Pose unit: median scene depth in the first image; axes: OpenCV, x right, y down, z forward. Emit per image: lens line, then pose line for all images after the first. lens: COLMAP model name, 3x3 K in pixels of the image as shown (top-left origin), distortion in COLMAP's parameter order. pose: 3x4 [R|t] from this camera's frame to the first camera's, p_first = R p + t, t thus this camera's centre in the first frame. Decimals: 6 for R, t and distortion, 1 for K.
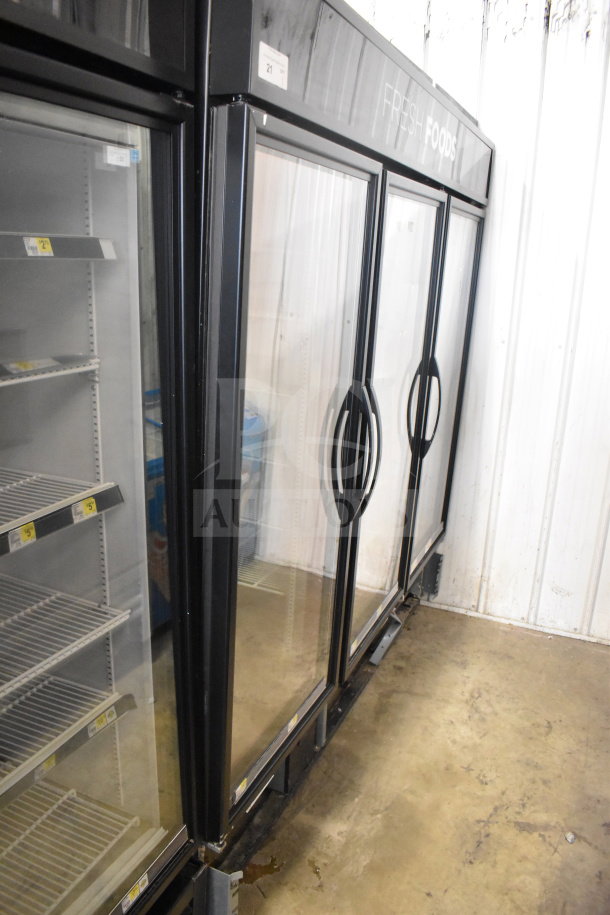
lens RADIAL K [[701.7, 0, 304.5], [0, 701.7, 459.2], [0, 0, 1]] dist [-0.103708, 0.018507]
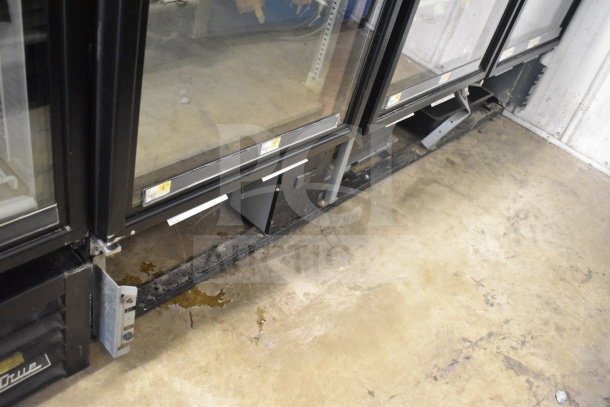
lens RADIAL K [[595.5, 0, 305.8], [0, 595.5, 202.2], [0, 0, 1]] dist [-0.081341, 0.000000]
pose [[0.936346, 0.325003, -0.132777, 0.089770], [-0.256391, 0.891376, 0.373781, 0.123228], [0.239834, -0.315945, 0.917964, 0.260903]]
